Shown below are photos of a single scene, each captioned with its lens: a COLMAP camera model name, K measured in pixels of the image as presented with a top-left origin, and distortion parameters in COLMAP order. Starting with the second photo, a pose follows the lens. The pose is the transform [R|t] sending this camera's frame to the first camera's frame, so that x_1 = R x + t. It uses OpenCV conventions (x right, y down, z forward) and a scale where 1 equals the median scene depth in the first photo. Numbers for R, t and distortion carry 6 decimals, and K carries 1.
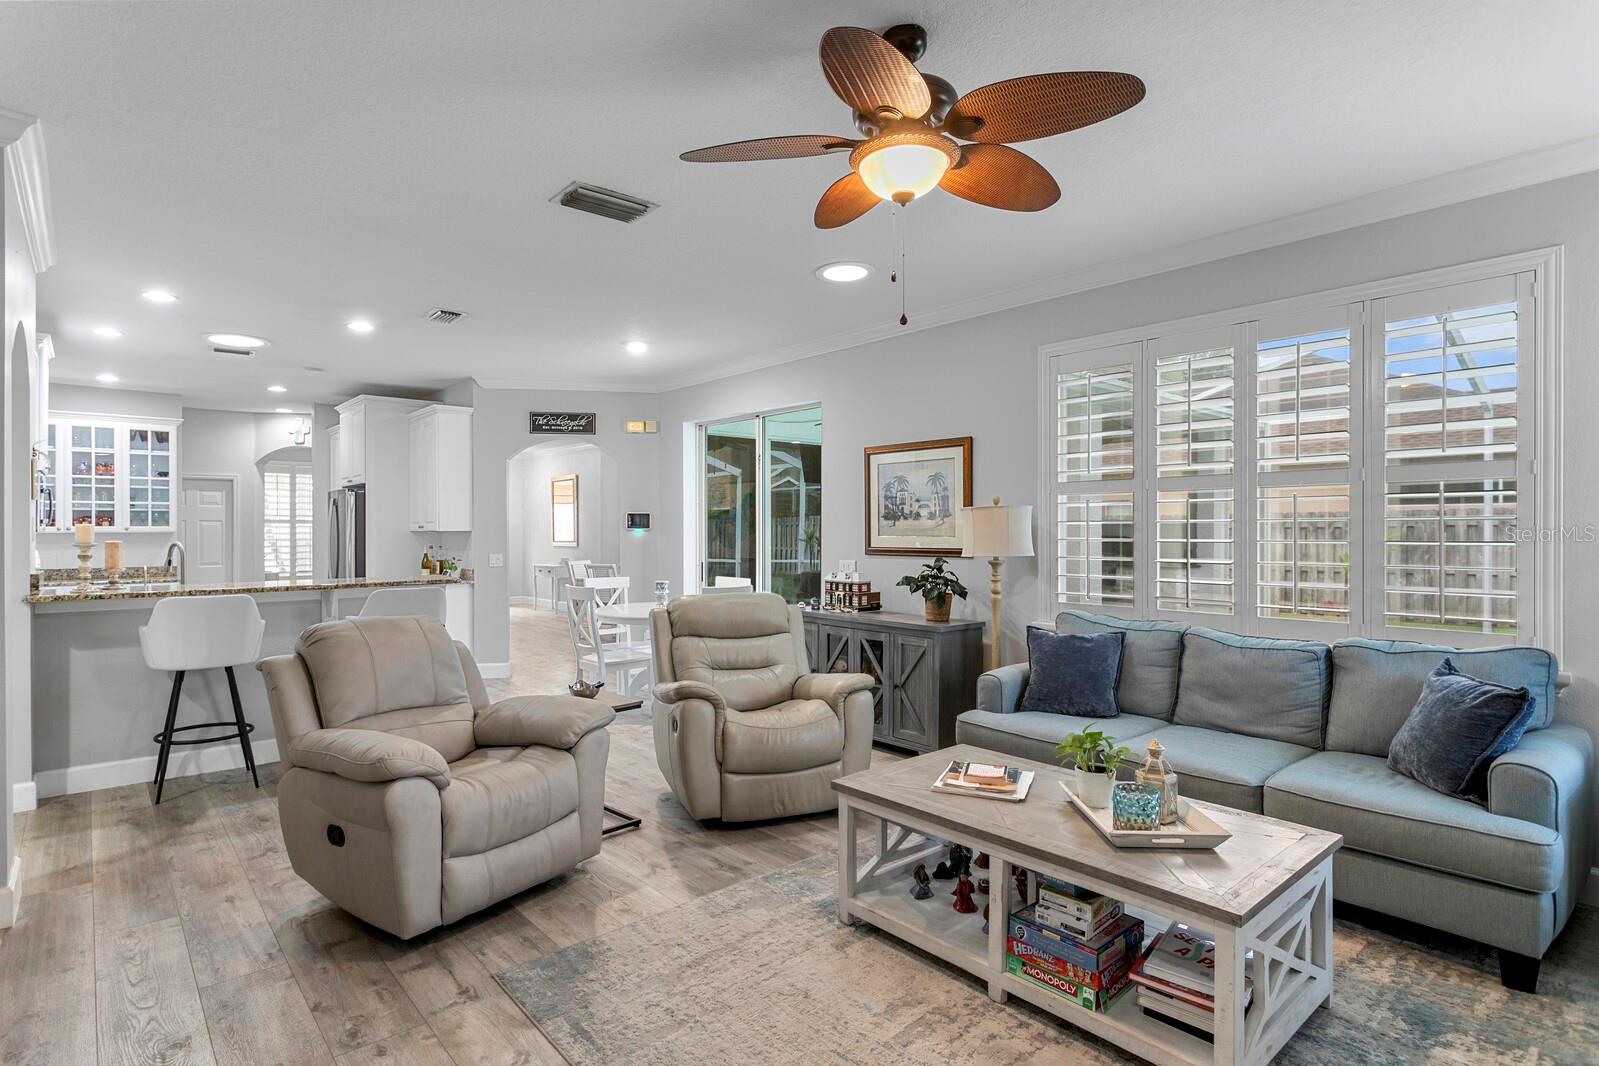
lens RADIAL K [[822.4, 0, 799.5], [0, 822.4, 533.0], [0, 0, 1]] dist [-0.003514, -0.000893]
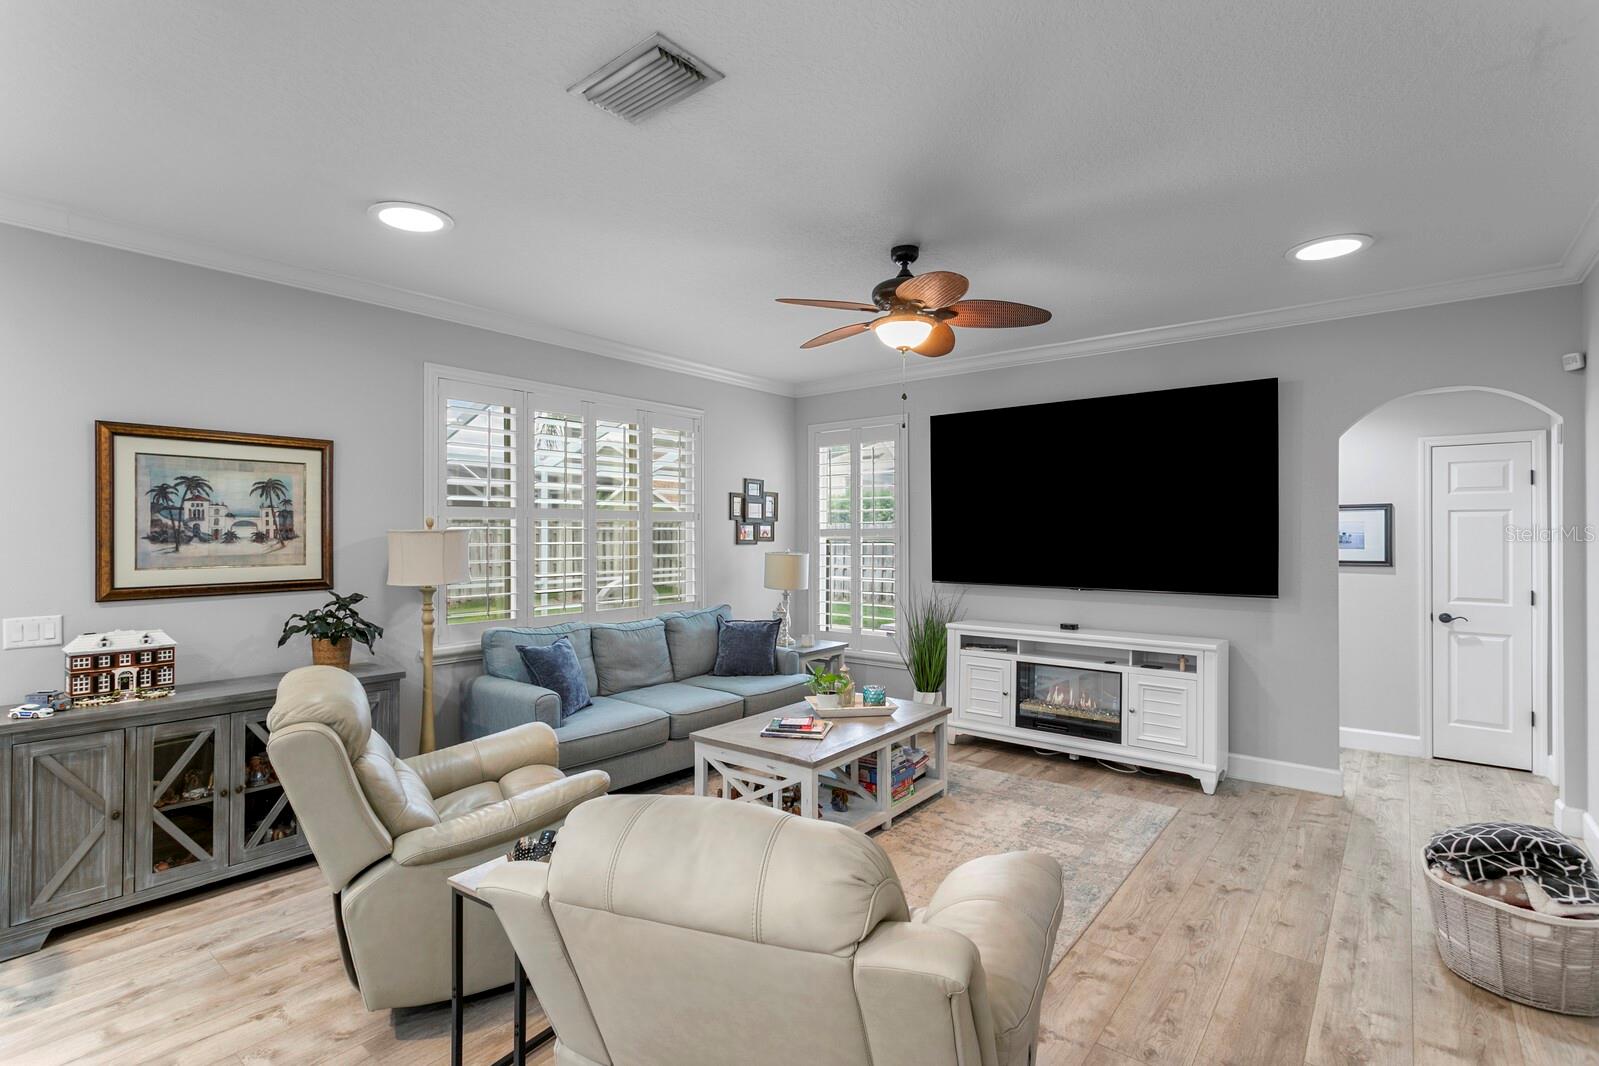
lens RADIAL K [[741.2, 0, 774.7], [0, 741.2, 530.2], [0, 0, 1]] dist [0.000890, 0.000641]
pose [[-0.152648, 0.004204, 0.988272, -0.448570], [0.002642, 0.999989, -0.003846, -0.018998], [-0.988277, 0.002024, -0.152658, 0.522141]]
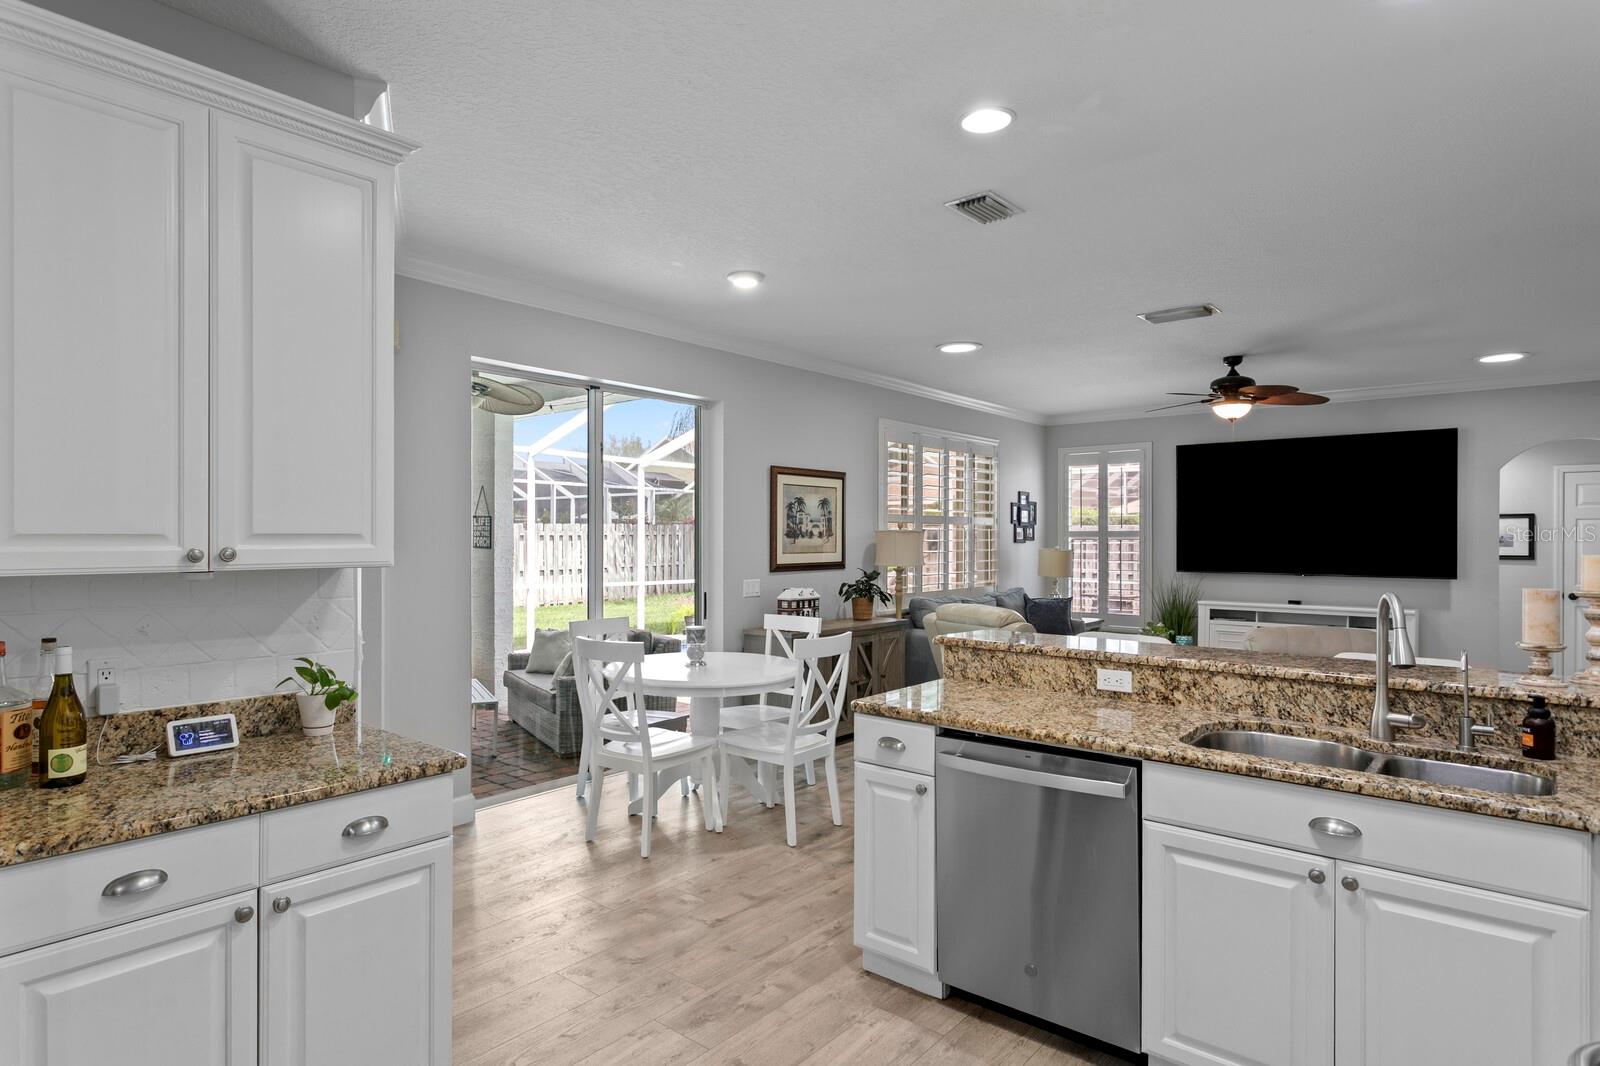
lens RADIAL K [[839.9, 0, 796.5], [0, 839.9, 537.7], [0, 0, 1]] dist [0.007412, 0.000621]
pose [[-0.144282, -0.002263, 0.989534, -0.811871], [-0.000765, 0.999997, 0.002175, -0.015511], [-0.989536, -0.000444, -0.144283, 0.968632]]
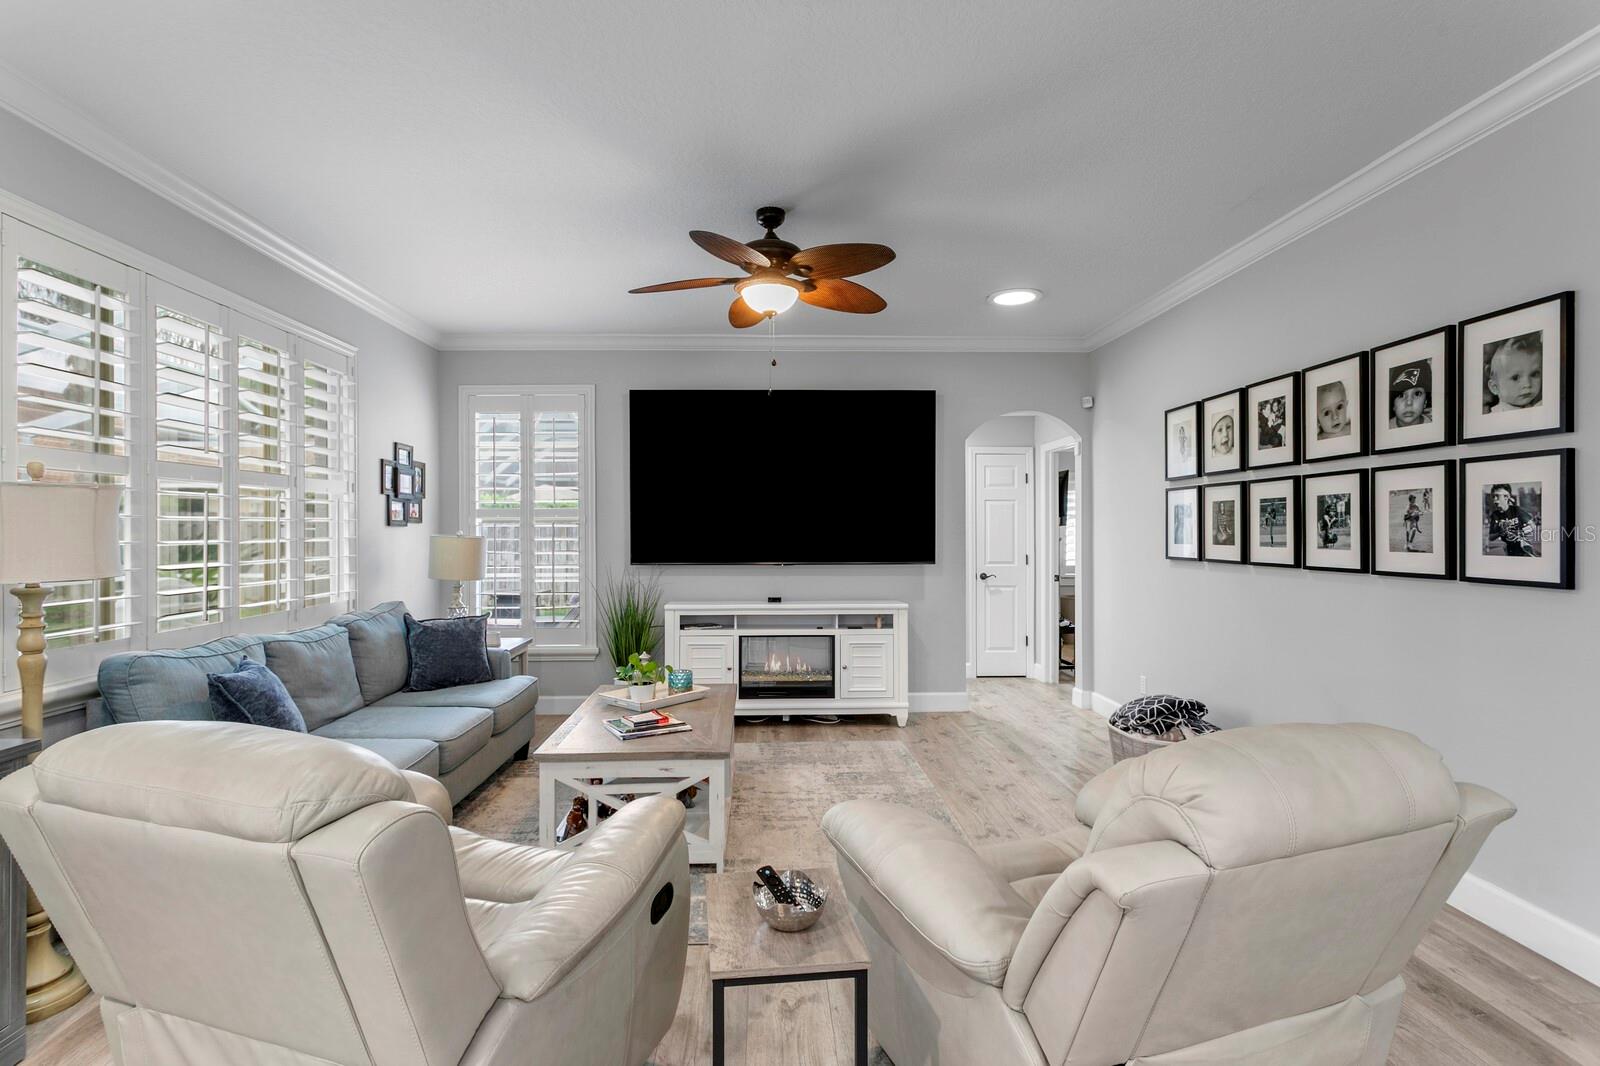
lens RADIAL K [[756.6, 0, 769.3], [0, 756.6, 528.2], [0, 0, 1]] dist [-0.001355, 0.000039]
pose [[-0.755536, 0.002375, 0.655103, -0.288973], [0.003397, 0.999994, 0.000293, -0.001552], [-0.655099, 0.002447, -0.755539, 0.739974]]
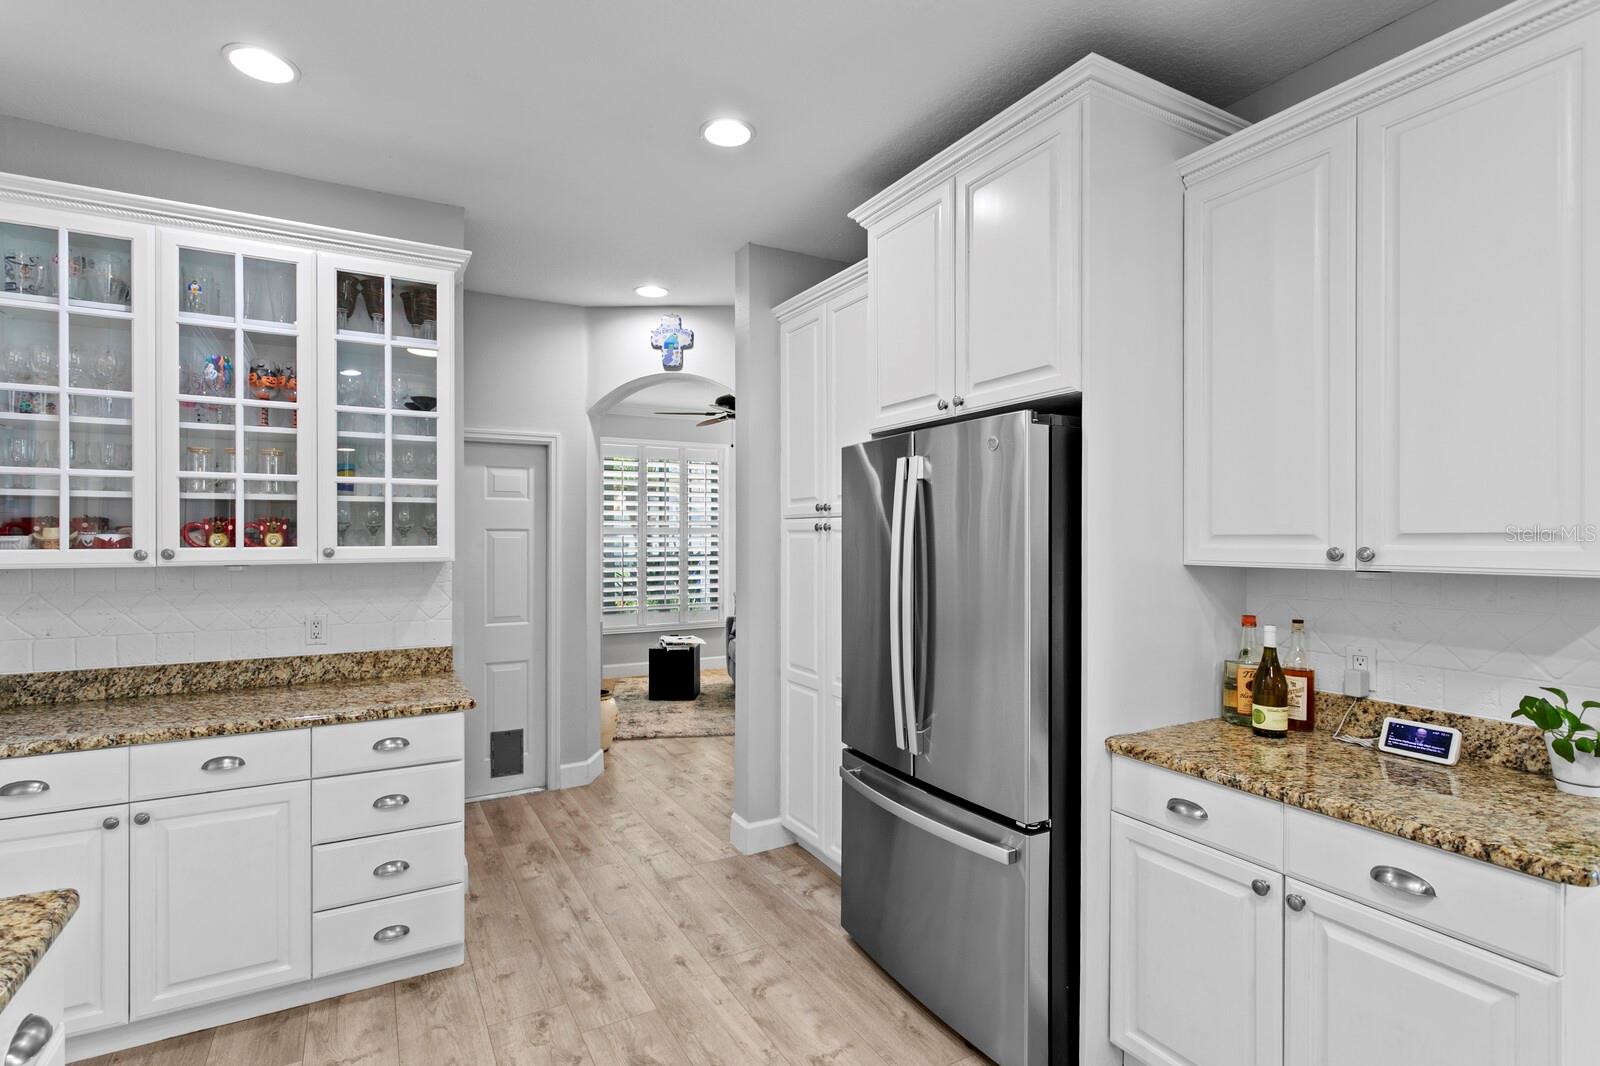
lens RADIAL K [[759.5, 0, 794.8], [0, 759.5, 539.5], [0, 0, 1]] dist [0.001699, 0.005846]
pose [[0.981208, 0.002005, -0.192943, -0.660656], [-0.002321, 0.999996, -0.001410, -0.013421], [0.192939, 0.001831, 0.981209, 0.845333]]
